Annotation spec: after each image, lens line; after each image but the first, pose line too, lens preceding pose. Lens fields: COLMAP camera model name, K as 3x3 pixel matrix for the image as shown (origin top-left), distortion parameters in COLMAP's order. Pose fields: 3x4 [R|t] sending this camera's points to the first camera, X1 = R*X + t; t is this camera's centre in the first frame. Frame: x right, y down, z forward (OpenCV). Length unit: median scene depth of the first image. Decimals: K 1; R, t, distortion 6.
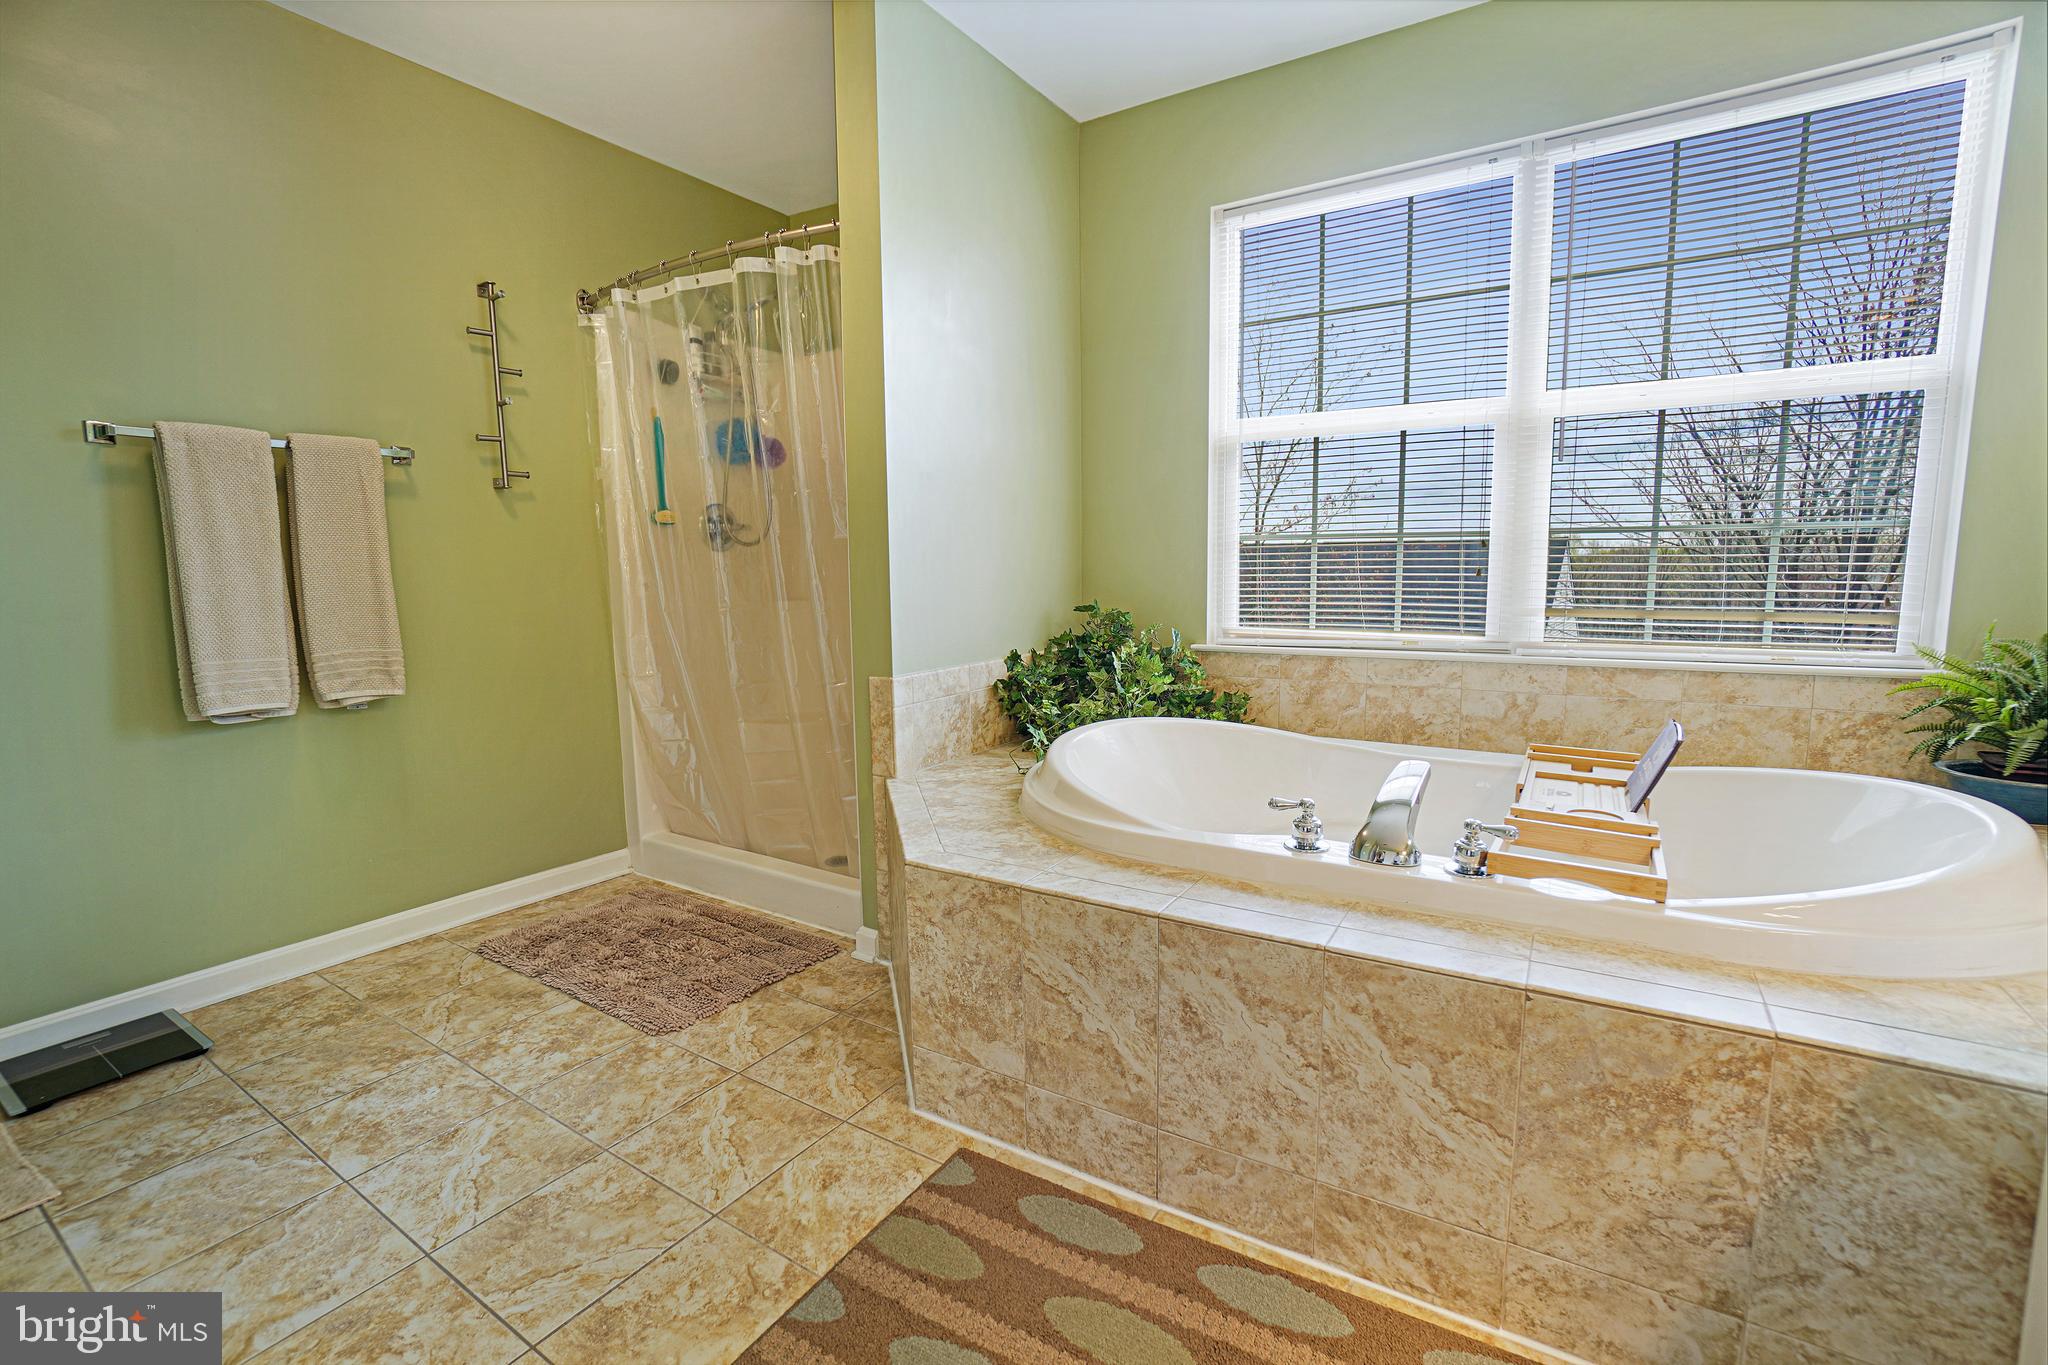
lens RADIAL K [[914.0, 0, 1027.7], [0, 914.0, 681.1], [0, 0, 1]] dist [-0.019853, 0.002482]
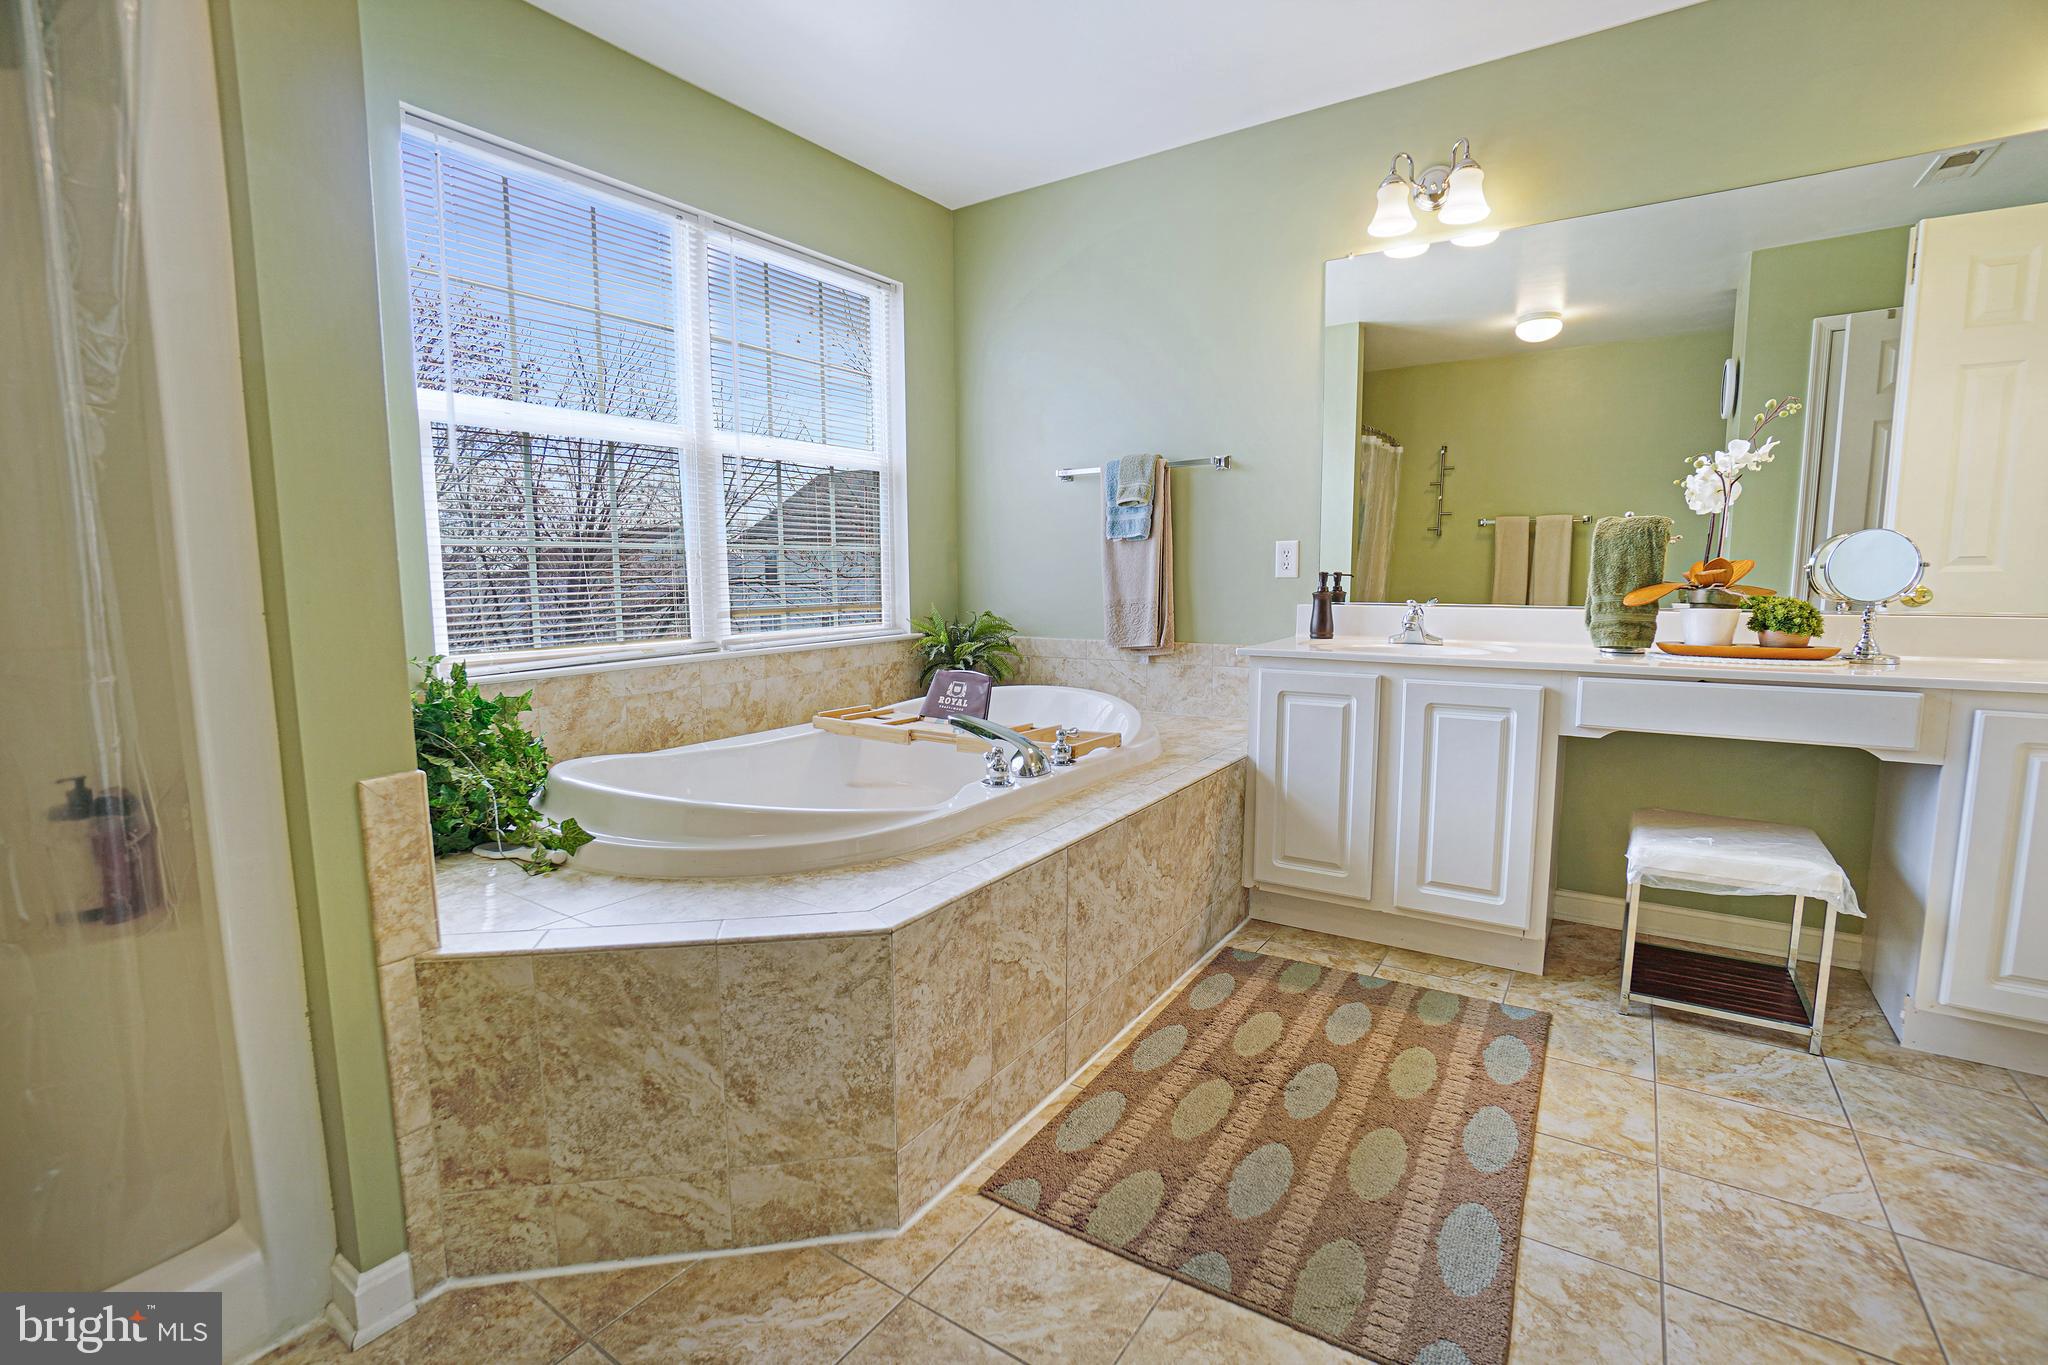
lens RADIAL K [[914.0, 0, 1026.9], [0, 914.0, 685.8], [0, 0, 1]] dist [-0.019853, 0.002482]
pose [[0.029966, -0.111877, 0.993270, -0.927895], [0.135319, 0.985022, 0.106865, -0.085992], [-0.990349, 0.131206, 0.044656, 0.836124]]
